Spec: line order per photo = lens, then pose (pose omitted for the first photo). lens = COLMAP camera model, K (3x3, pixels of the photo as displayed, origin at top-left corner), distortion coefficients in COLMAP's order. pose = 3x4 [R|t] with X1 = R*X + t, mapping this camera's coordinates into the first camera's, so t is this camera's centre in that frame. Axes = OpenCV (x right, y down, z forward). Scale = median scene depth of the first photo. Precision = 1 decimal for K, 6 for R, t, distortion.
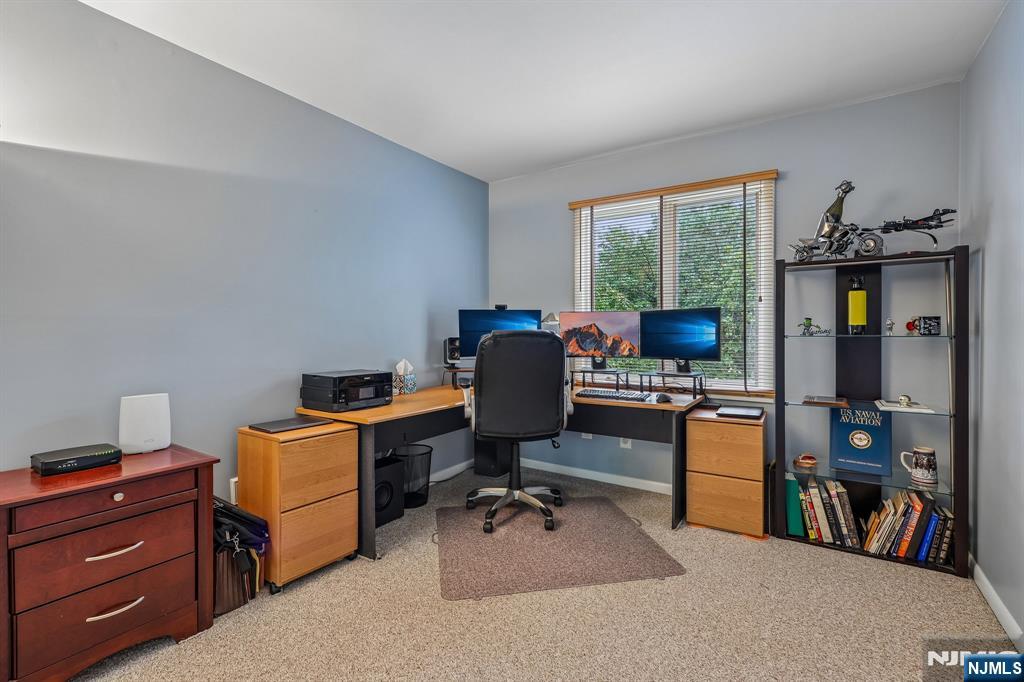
lens RADIAL K [[467.7, 0, 513.2], [0, 467.7, 332.3], [0, 0, 1]] dist [0.000970, -0.000064]
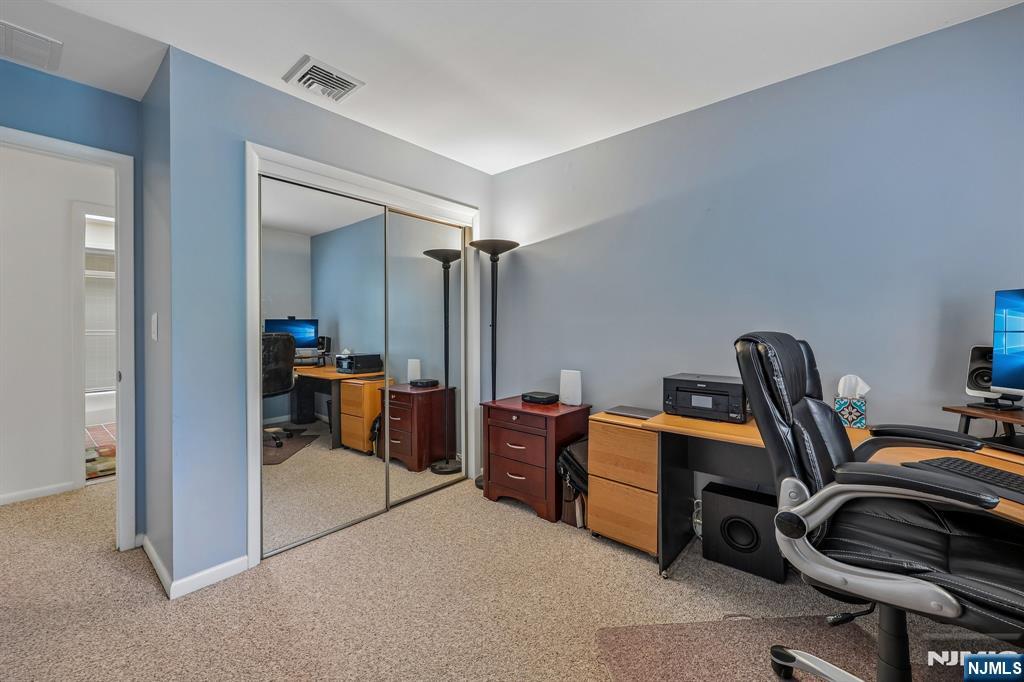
lens RADIAL K [[411.6, 0, 513.7], [0, 411.6, 336.6], [0, 0, 1]] dist [-0.002207, -0.000440]
pose [[-0.120606, 0.014741, -0.992591, 0.730799], [-0.006573, 0.999856, 0.015648, -0.006926], [0.992679, 0.008412, -0.120492, 1.058648]]
